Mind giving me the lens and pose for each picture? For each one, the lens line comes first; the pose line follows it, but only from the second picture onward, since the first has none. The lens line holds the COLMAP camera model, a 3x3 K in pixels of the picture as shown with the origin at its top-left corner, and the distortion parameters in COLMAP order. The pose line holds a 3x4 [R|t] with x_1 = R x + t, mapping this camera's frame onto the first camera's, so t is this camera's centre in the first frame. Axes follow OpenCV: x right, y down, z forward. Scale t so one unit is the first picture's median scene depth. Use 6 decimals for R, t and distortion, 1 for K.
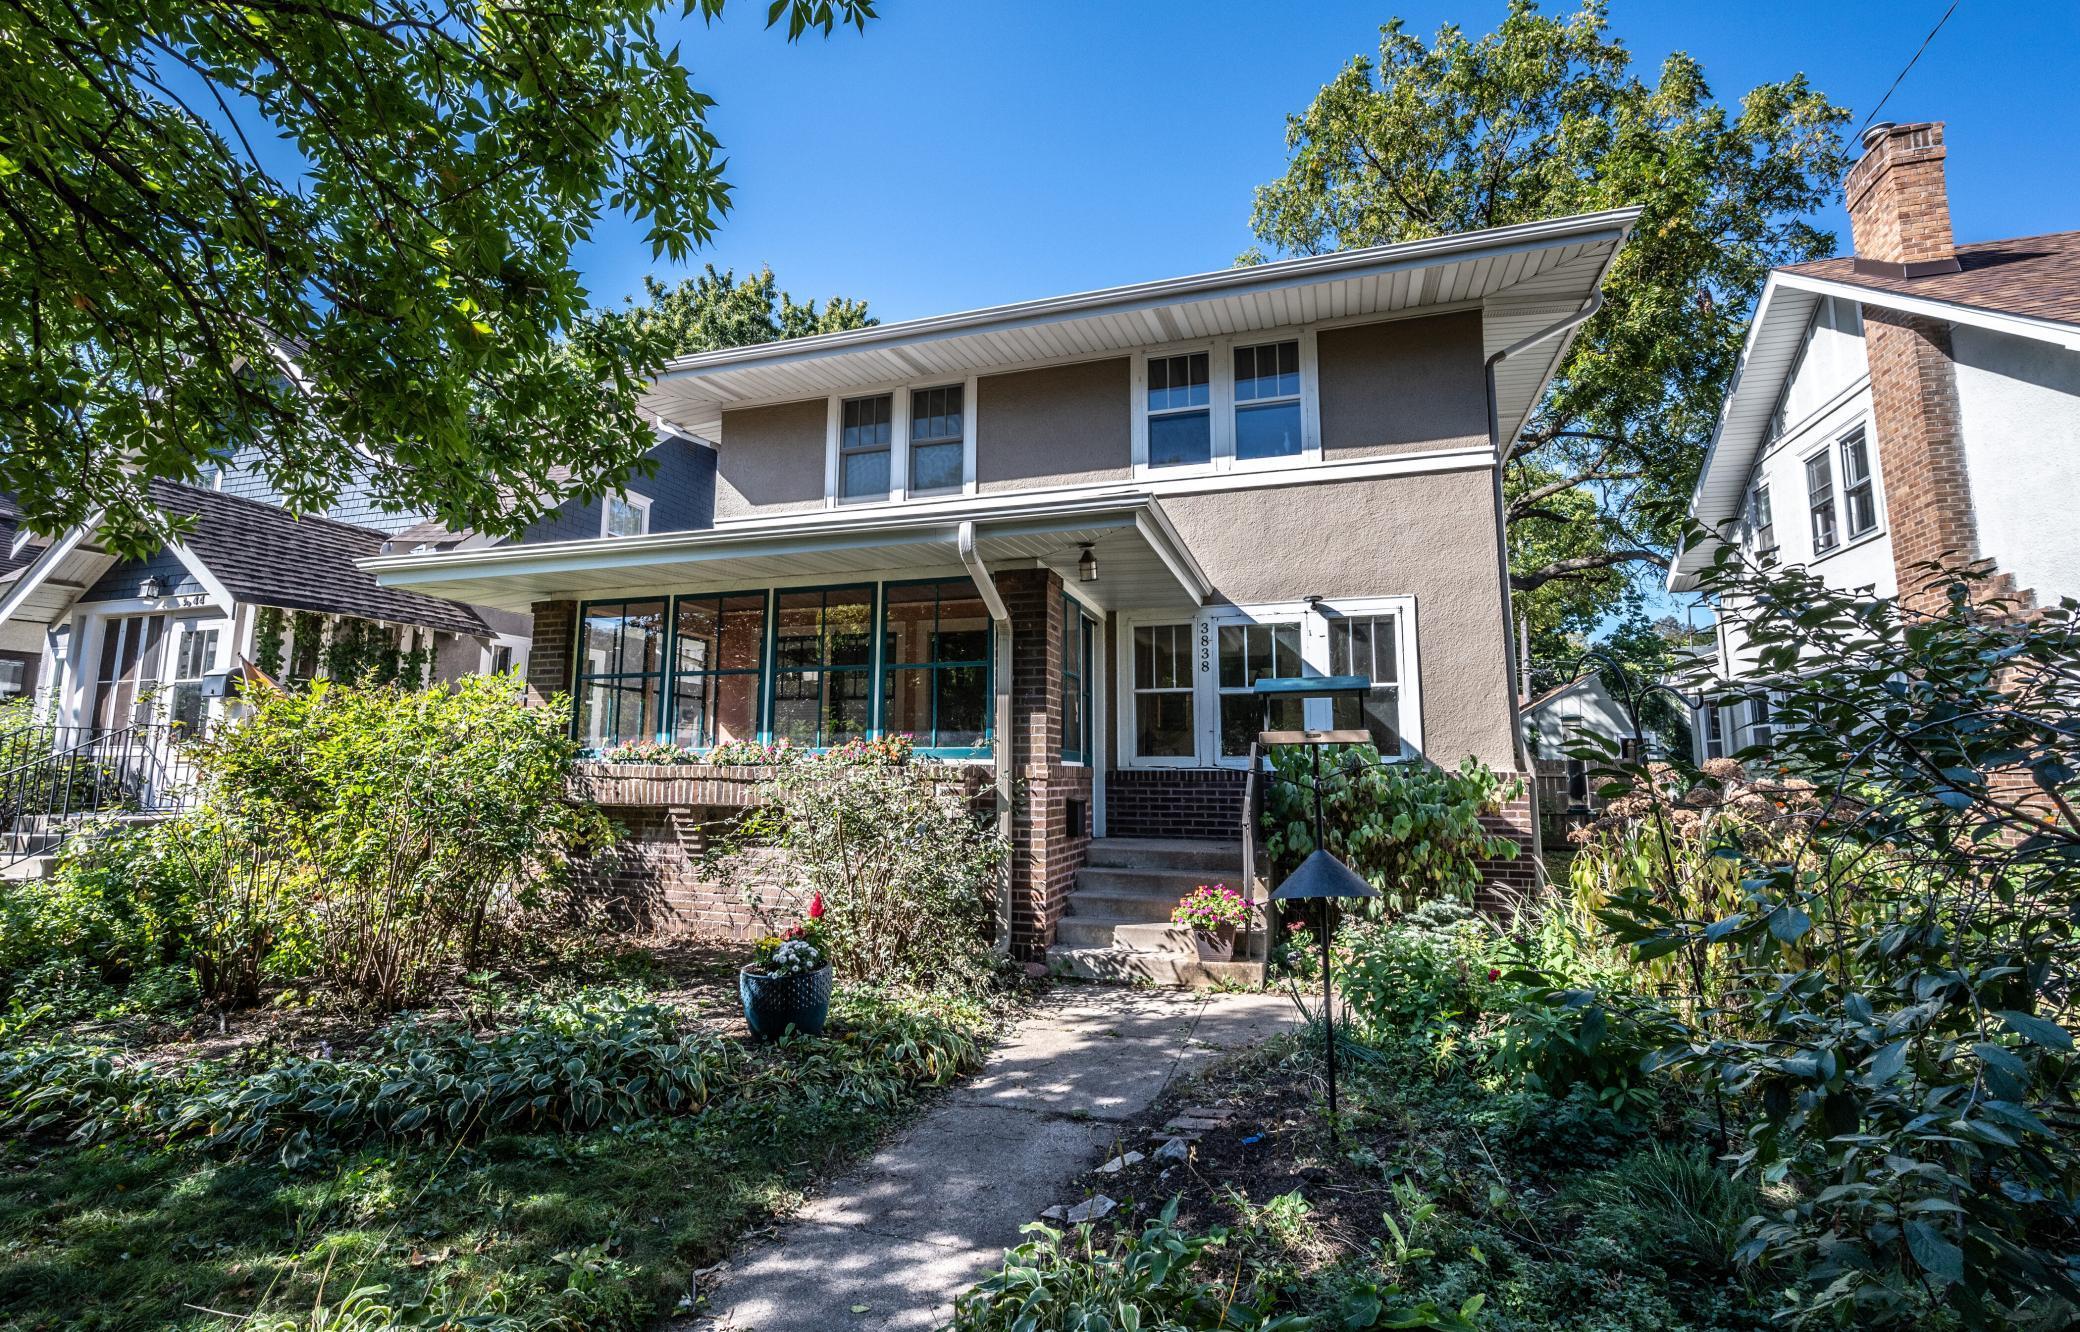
lens RADIAL K [[840.4, 0, 1040.0], [0, 840.4, 666.0], [0, 0, 1]] dist [-0.000003, -0.000005]
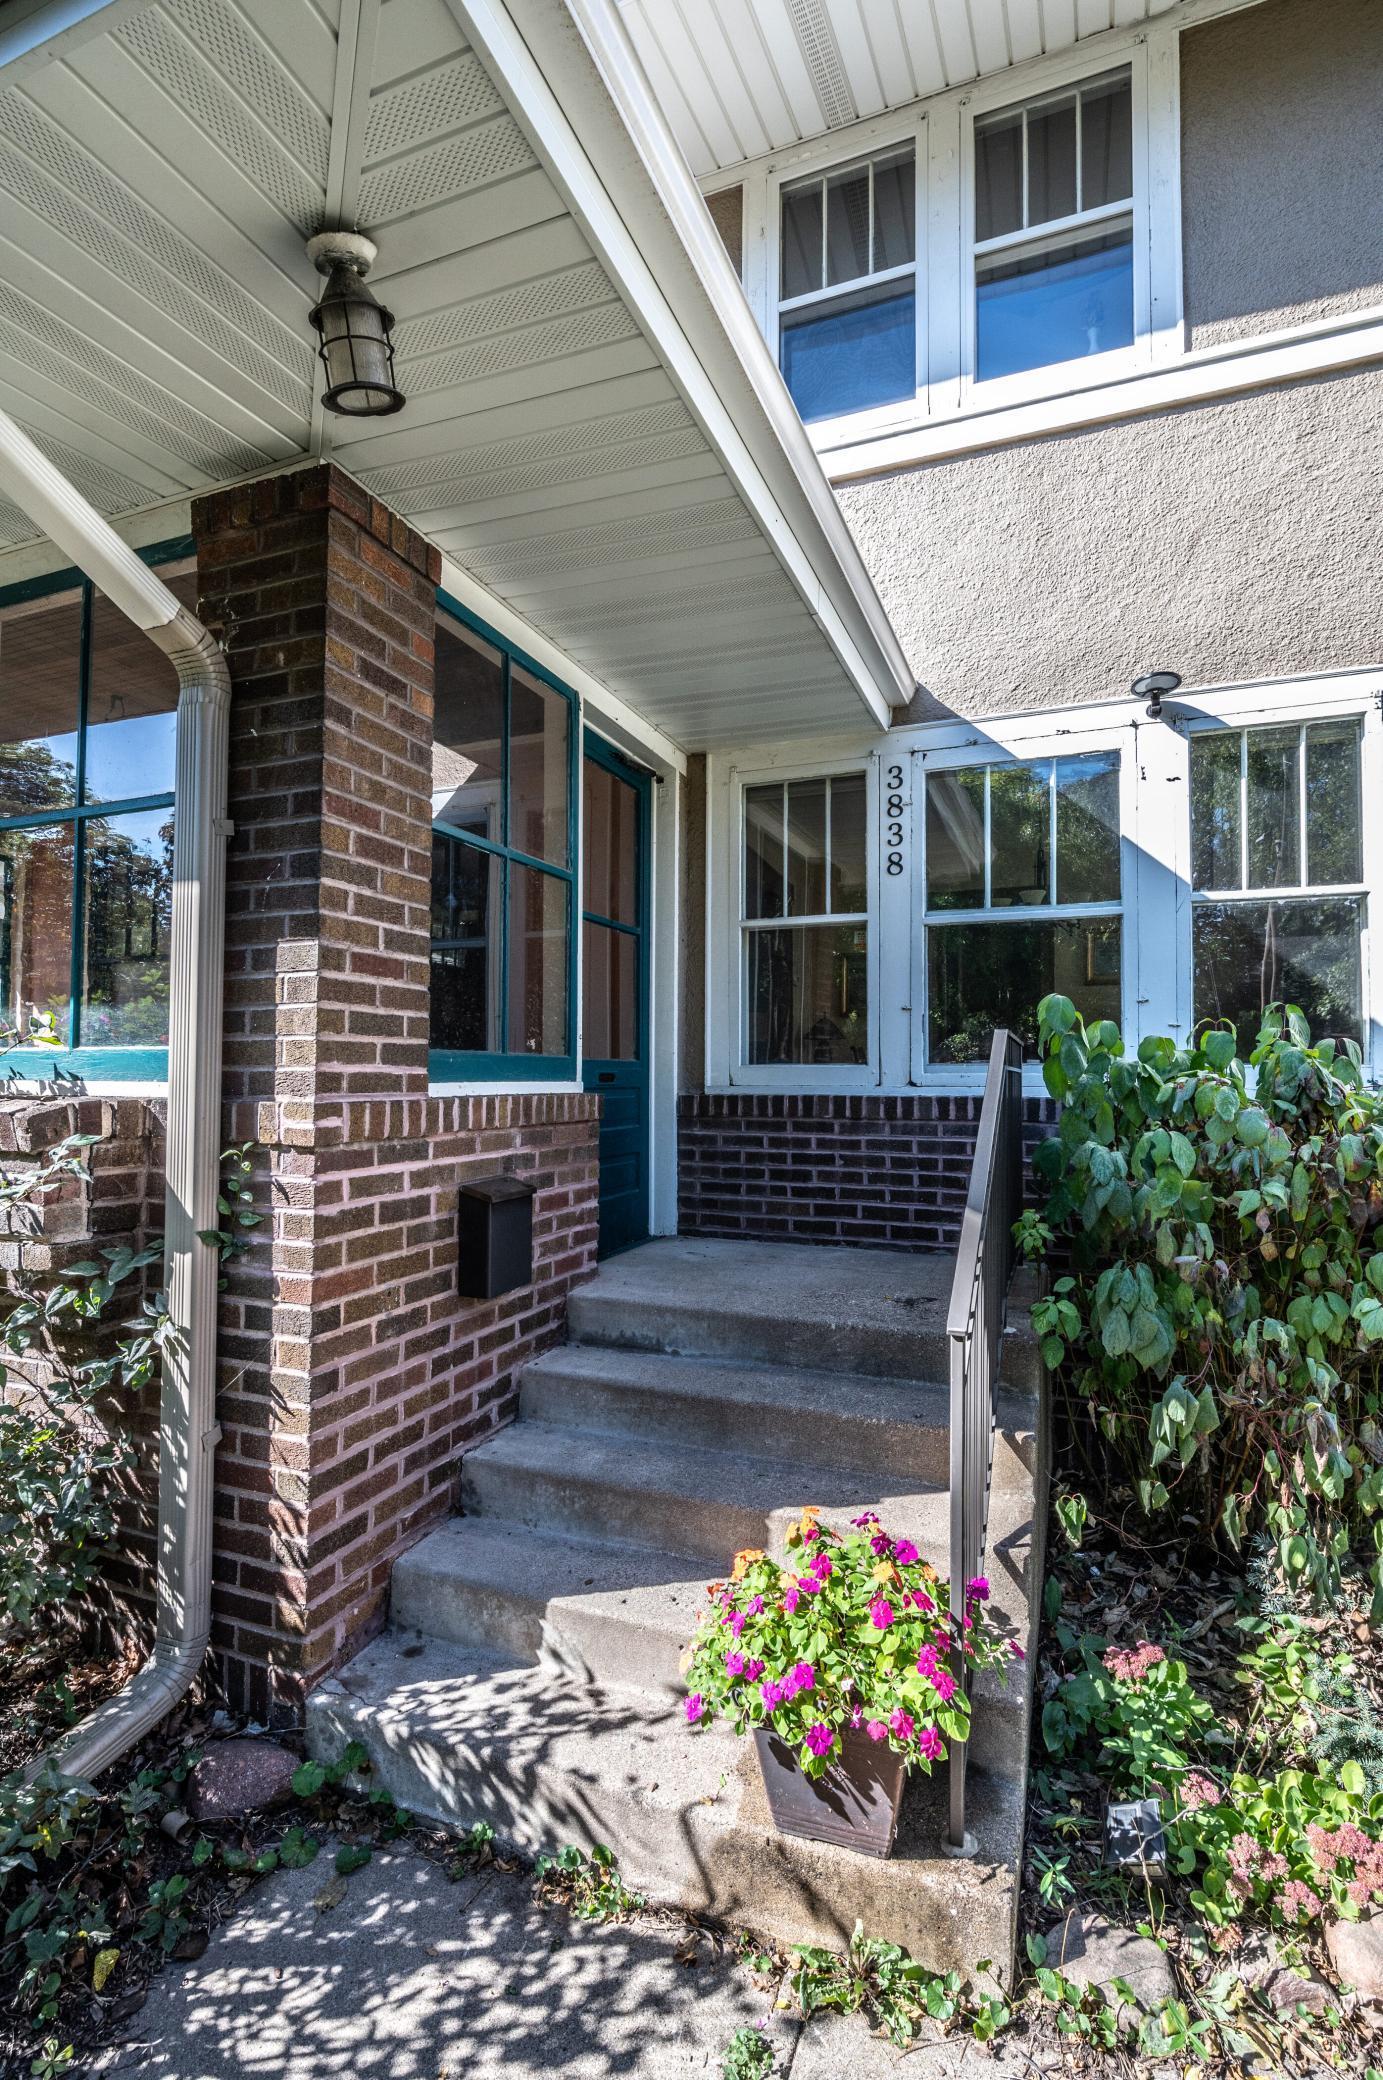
lens RADIAL K [[961.4, 0, 691.5], [0, 961.4, 1040.0], [0, 0, 1]] dist [0.002486, 0.000142]
pose [[0.997643, -0.003459, -0.068524, 0.128790], [0.009660, 0.995862, 0.090365, 0.048181], [0.067928, -0.090814, 0.993548, 0.496973]]
